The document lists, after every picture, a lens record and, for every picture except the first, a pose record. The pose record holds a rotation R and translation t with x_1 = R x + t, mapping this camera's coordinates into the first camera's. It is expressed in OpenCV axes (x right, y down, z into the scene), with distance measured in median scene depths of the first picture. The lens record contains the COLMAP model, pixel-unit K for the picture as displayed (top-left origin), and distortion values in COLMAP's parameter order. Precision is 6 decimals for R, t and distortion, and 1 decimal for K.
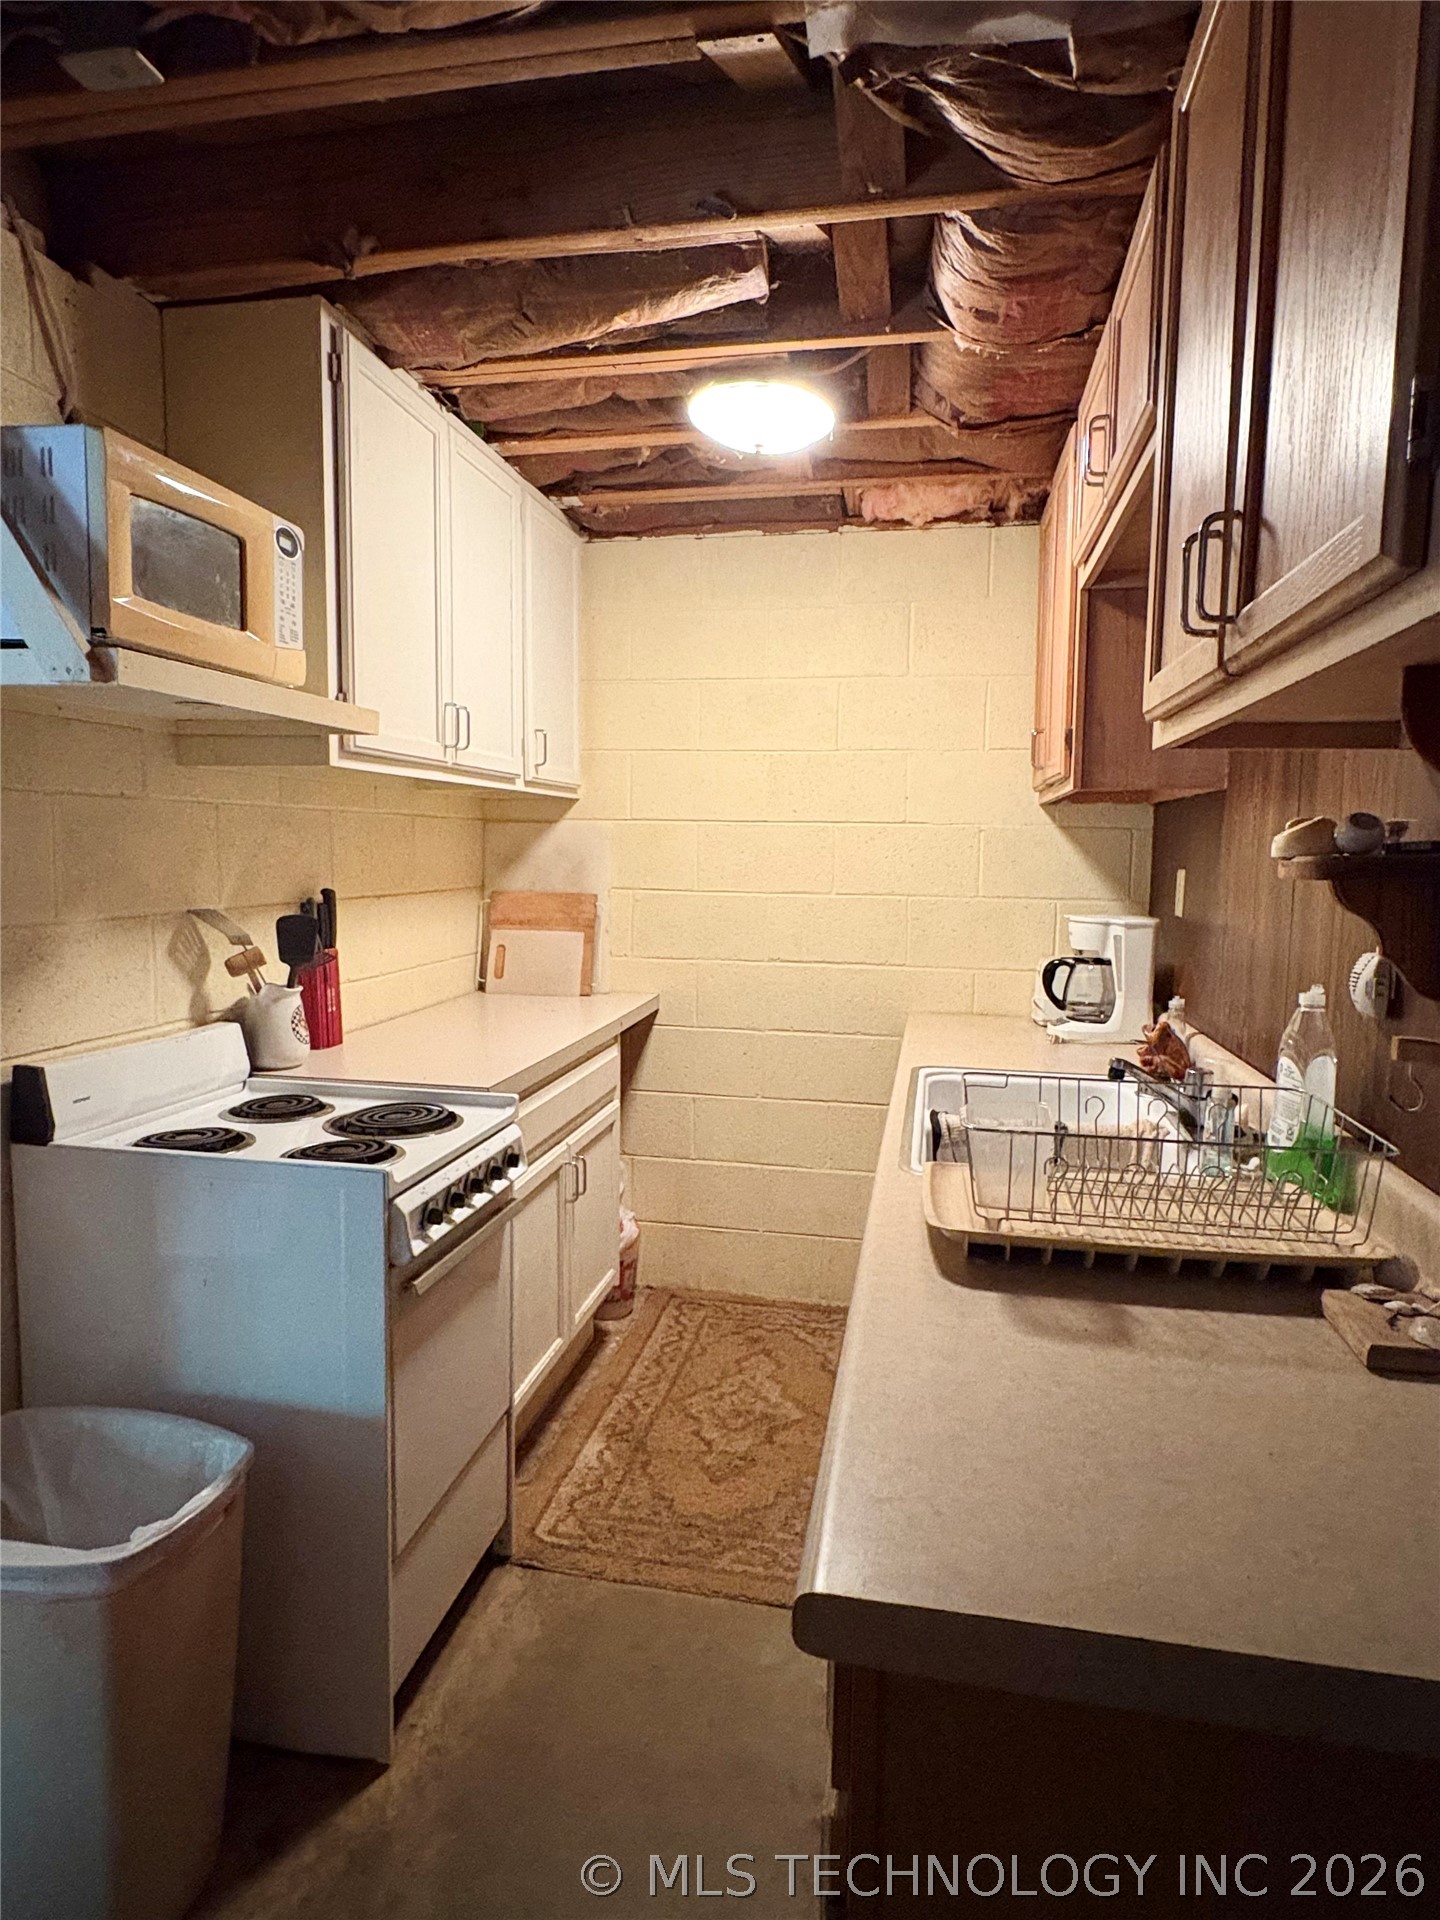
lens RADIAL K [[1089.9, 0, 720.0], [0, 1089.9, 960.0], [0, 0, 1]] dist [-0.003248, 0.000003]
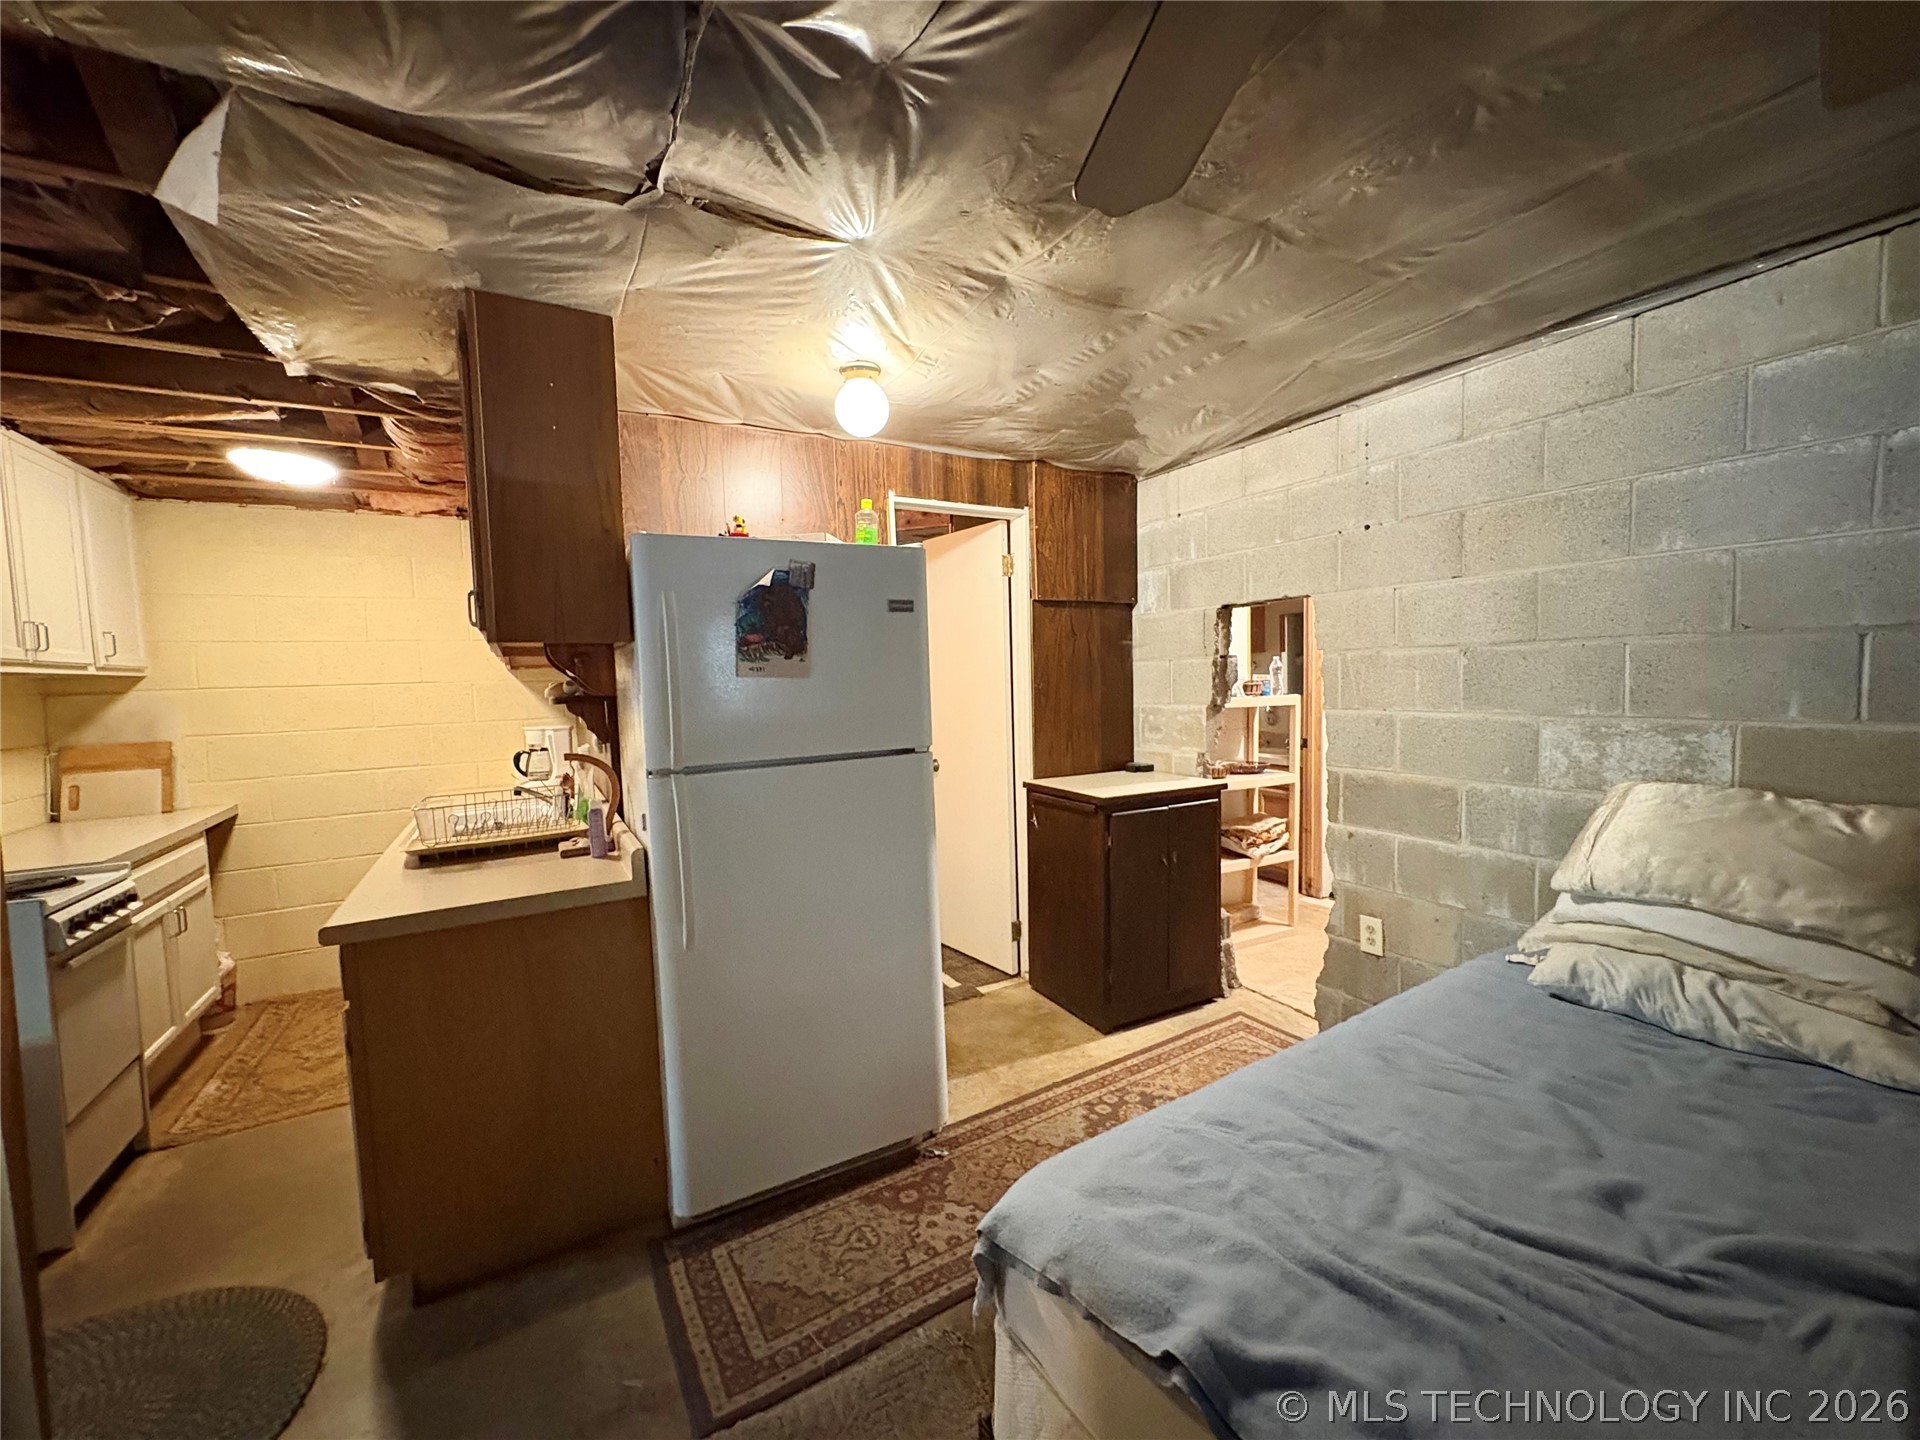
lens RADIAL K [[767.3, 0, 960.0], [0, 767.3, 720.0], [0, 0, 1]] dist [0.001577, -0.000233]
pose [[0.754297, -0.079289, 0.651728, 0.016686], [0.112831, 0.993567, -0.009712, 0.046602], [-0.646765, 0.080861, 0.758391, -0.532842]]
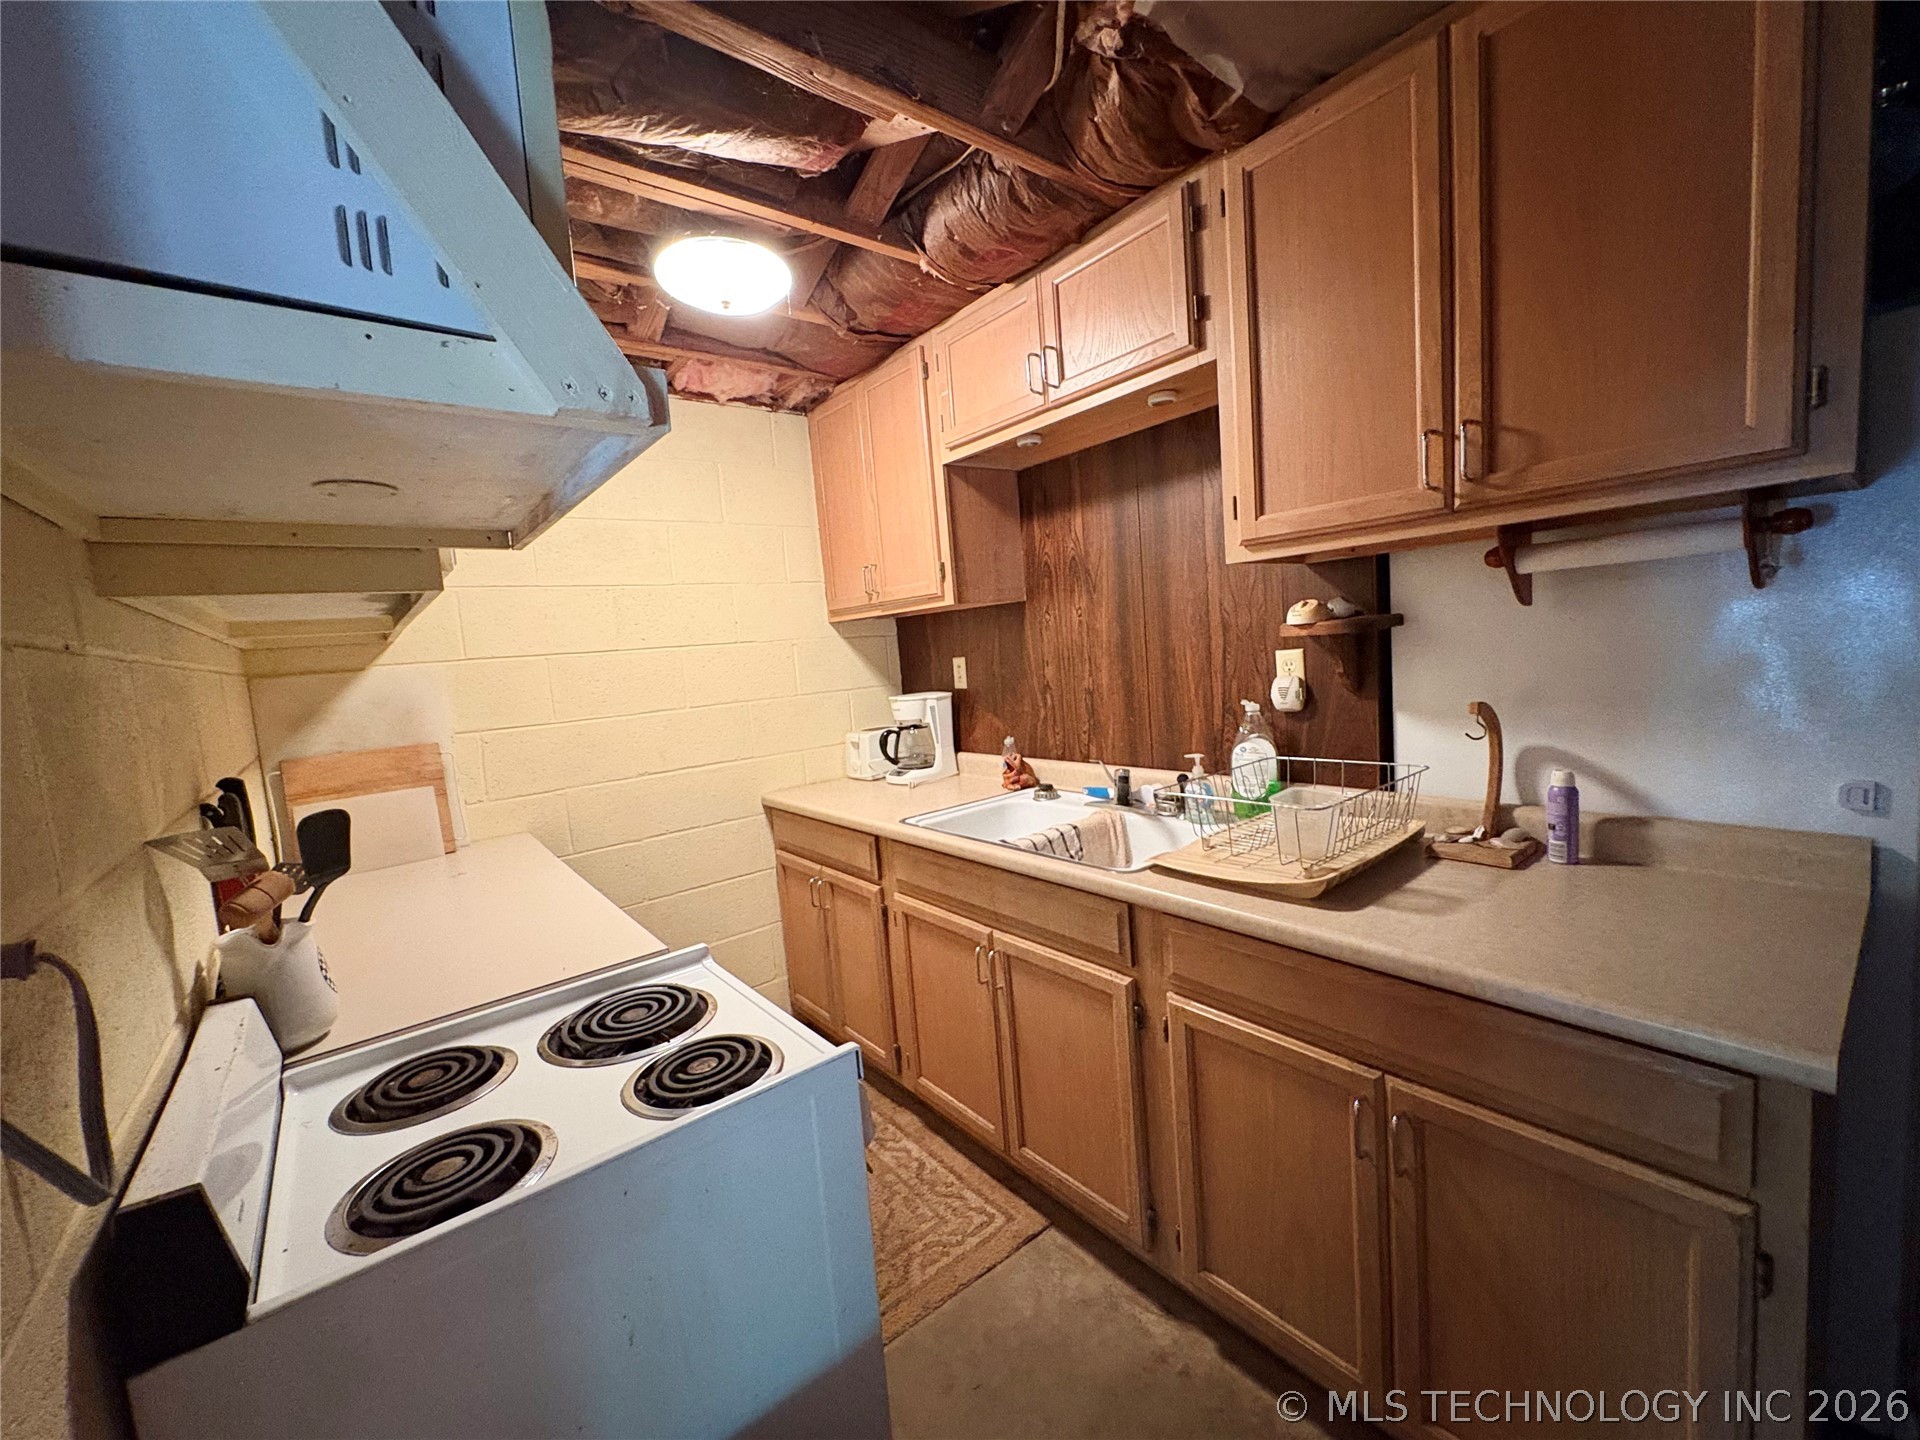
lens RADIAL K [[767.3, 0, 960.0], [0, 767.3, 720.0], [0, 0, 1]] dist [0.001577, -0.000233]
pose [[0.647032, -0.140328, 0.749438, -0.368720], [0.166077, 0.985256, 0.041100, -0.038567], [-0.744156, 0.097871, 0.660797, 0.284237]]
